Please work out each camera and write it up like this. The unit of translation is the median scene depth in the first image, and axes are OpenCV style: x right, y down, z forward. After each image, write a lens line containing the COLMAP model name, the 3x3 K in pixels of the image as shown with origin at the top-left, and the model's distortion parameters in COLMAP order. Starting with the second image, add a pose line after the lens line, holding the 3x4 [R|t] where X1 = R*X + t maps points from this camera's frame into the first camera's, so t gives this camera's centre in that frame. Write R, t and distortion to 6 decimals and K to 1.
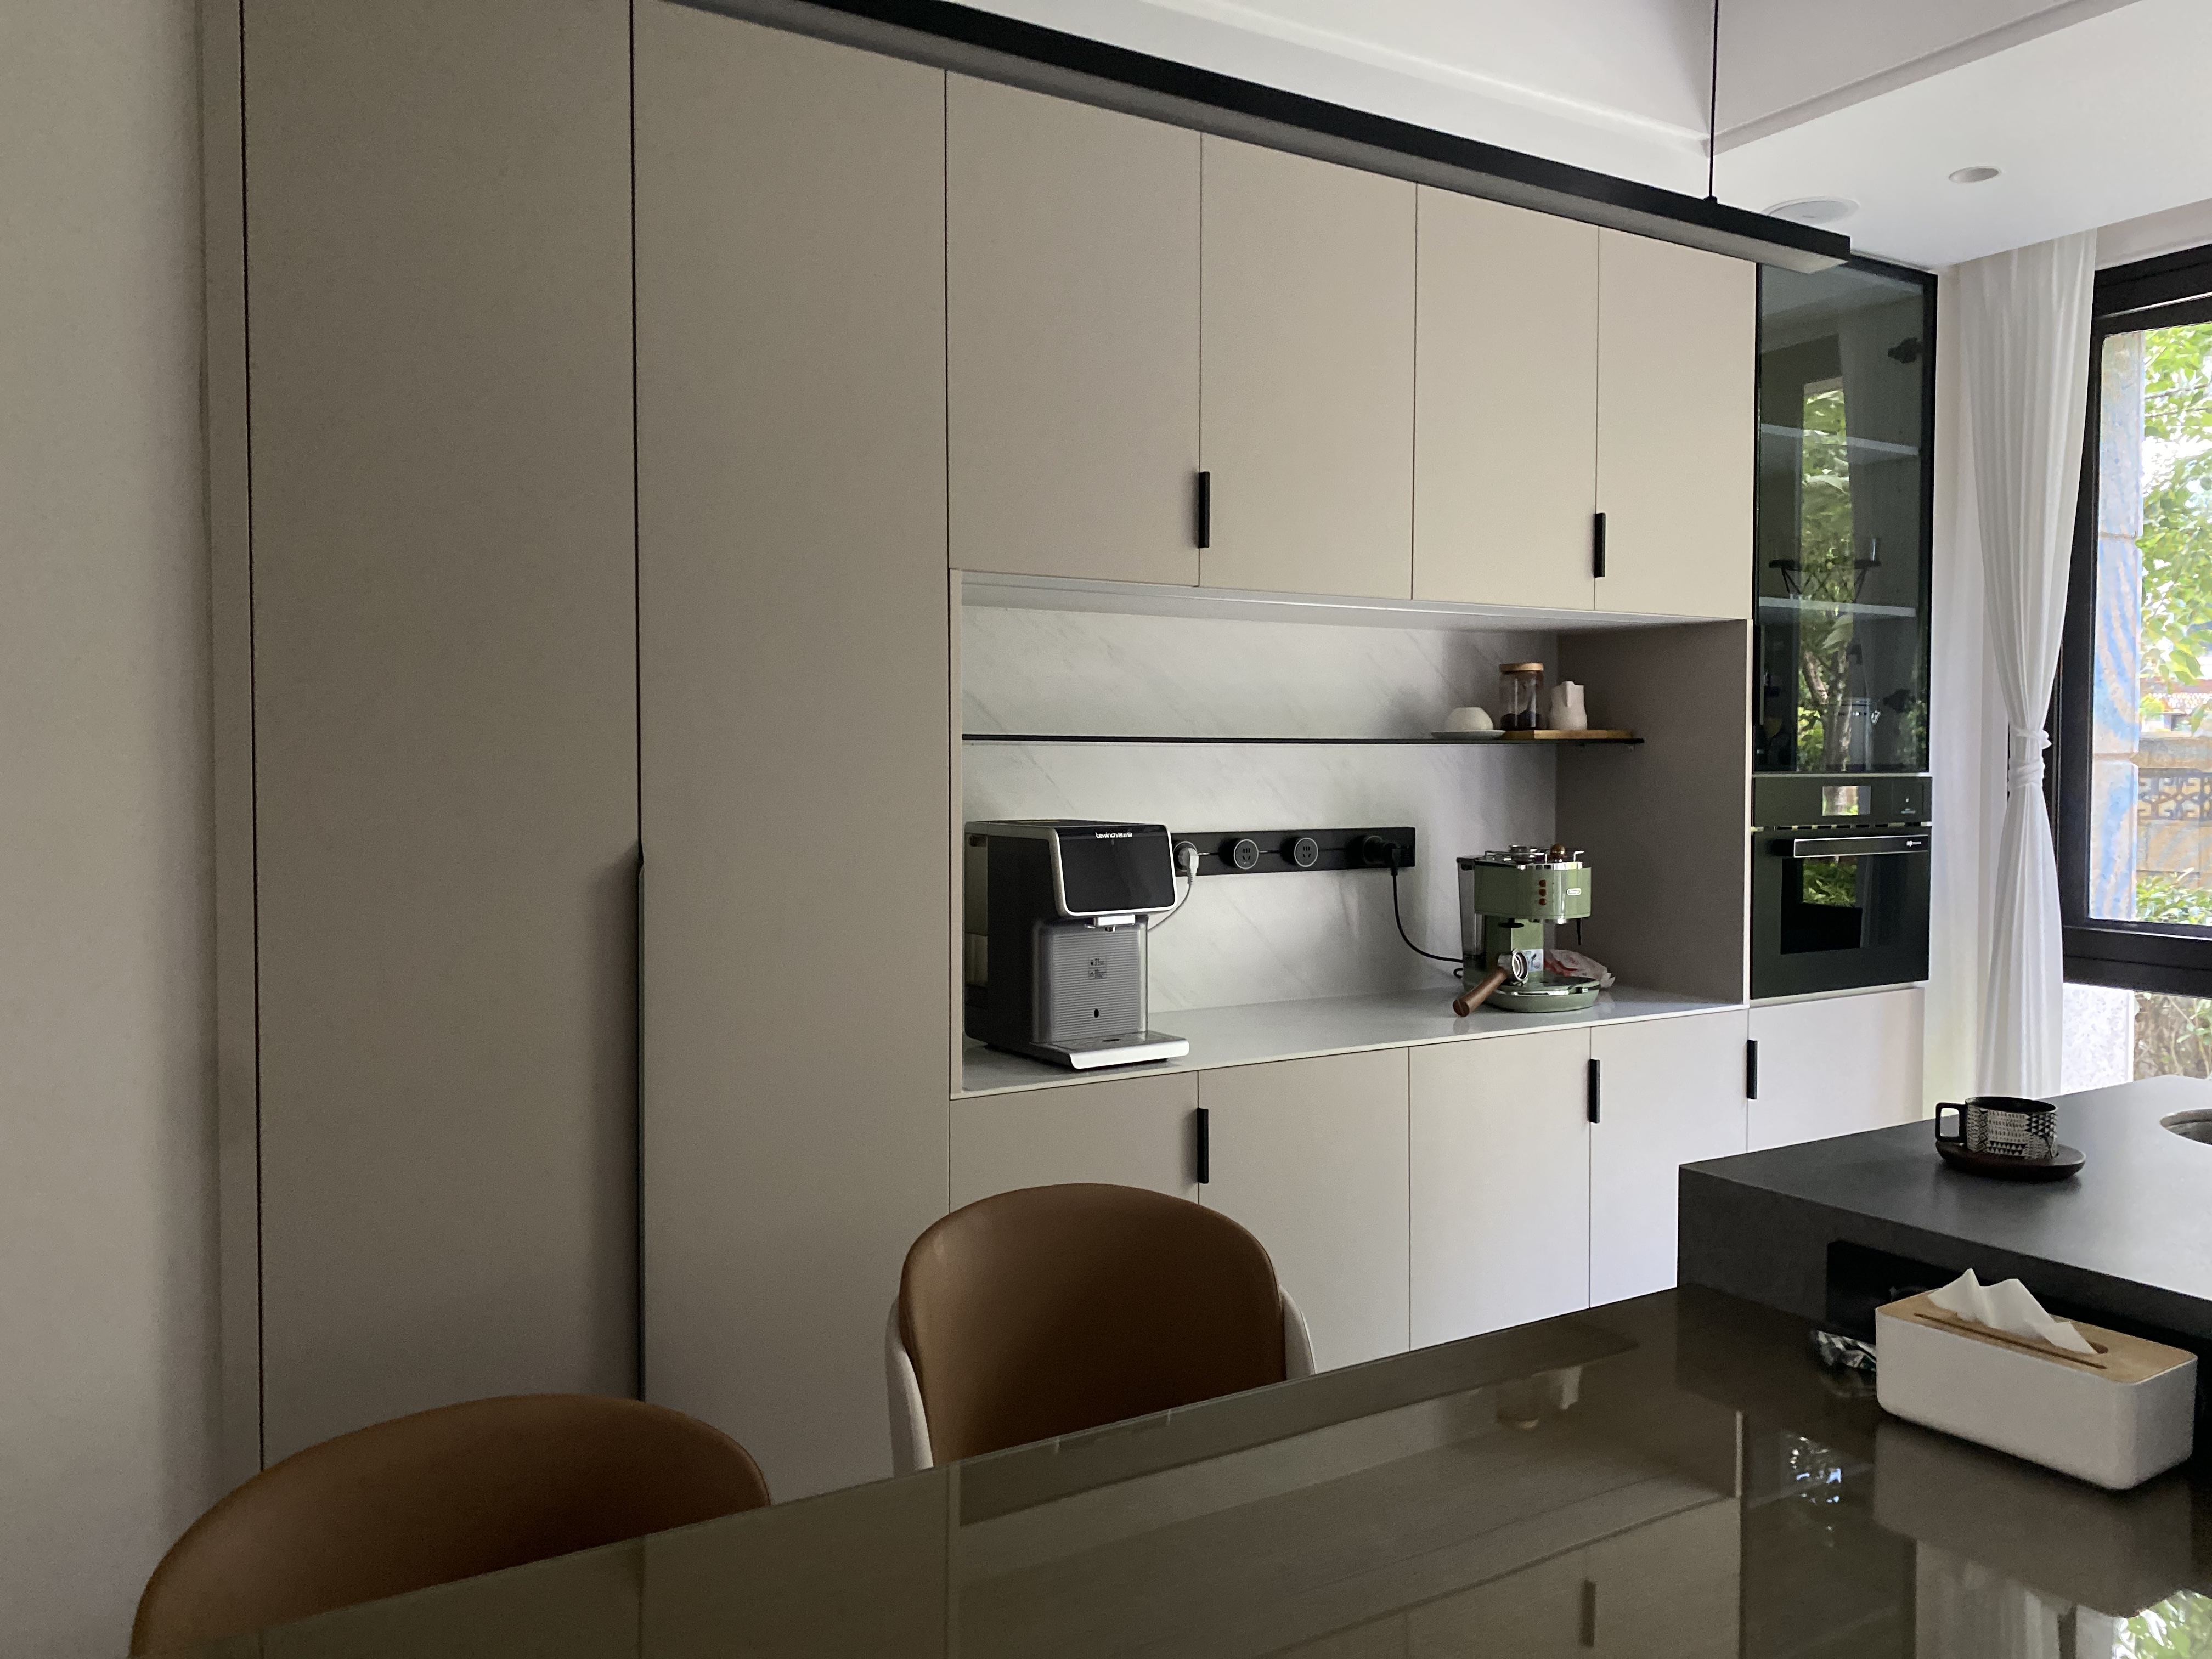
lens RADIAL K [[1681.6, 0, 1106.0], [0, 1681.6, 829.5], [0, 0, 1]] dist [0.061710, -0.089780]
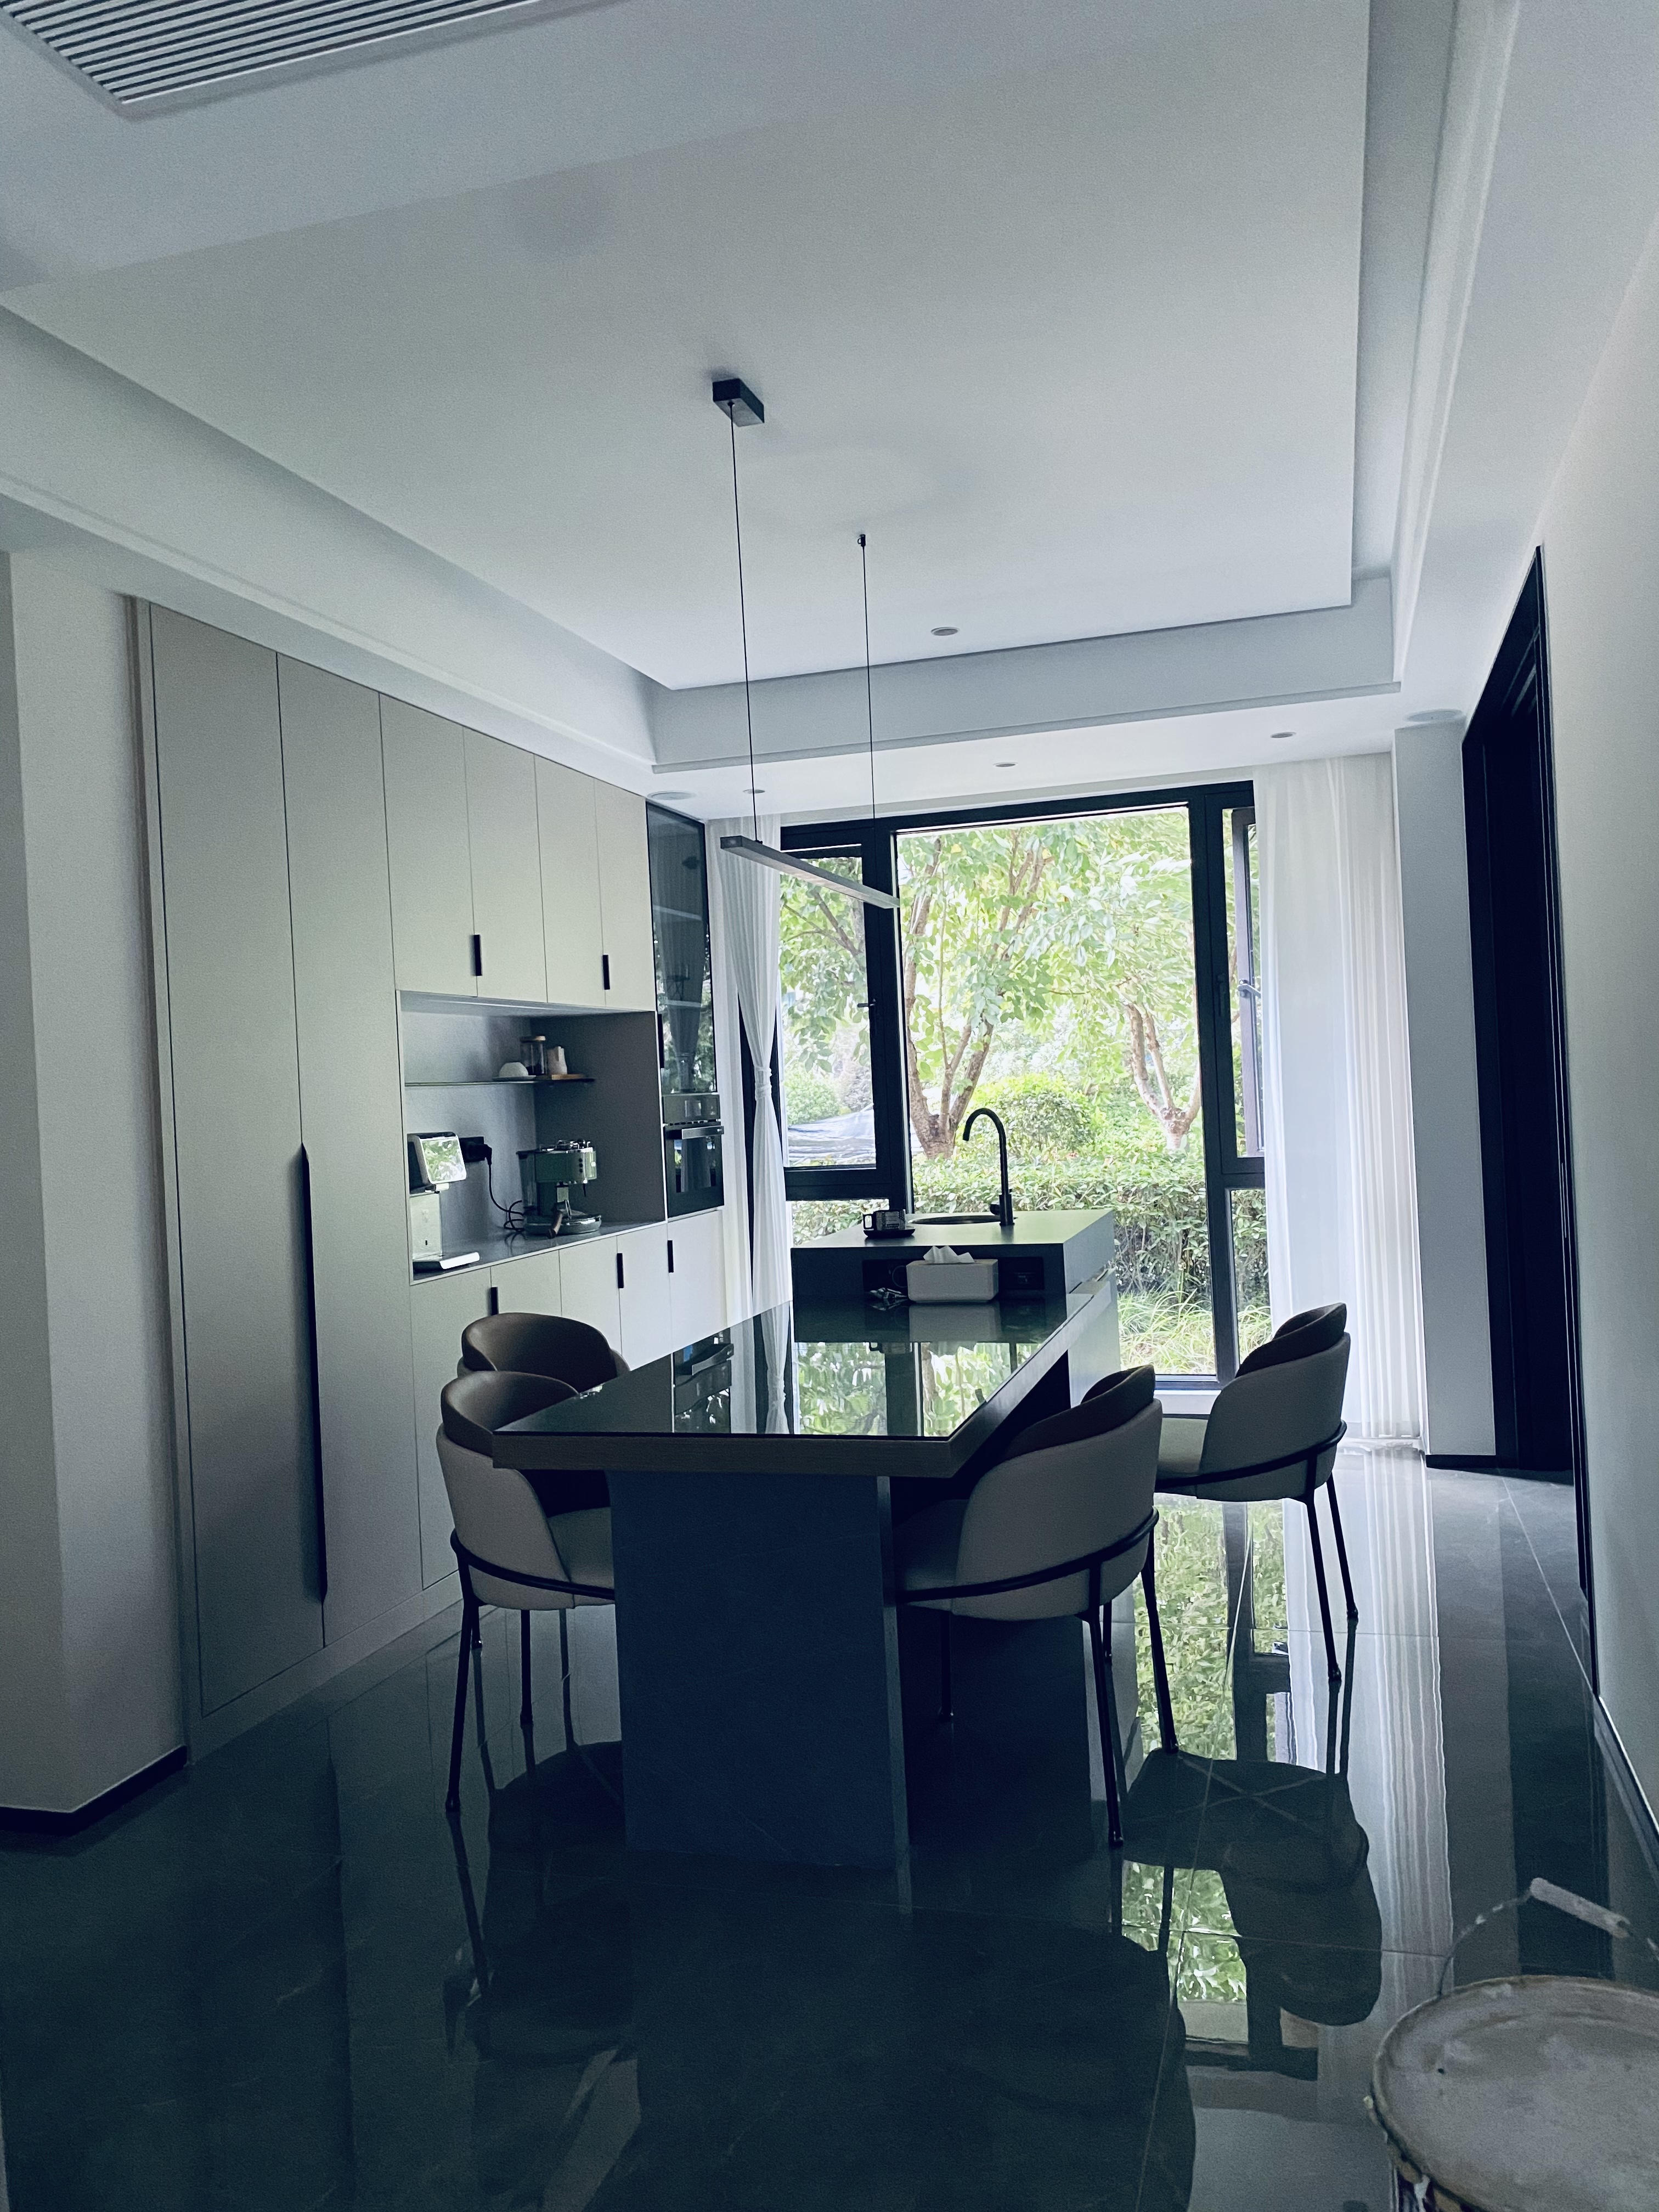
lens RADIAL K [[1688.1, 0, 829.5], [0, 1688.1, 1106.0], [0, 0, 1]] dist [0.197004, -0.495765]
pose [[0.746271, -0.044455, 0.664156, -0.681606], [0.075791, 0.996953, -0.018431, 0.025665], [-0.661313, 0.064091, 0.747367, -0.473929]]
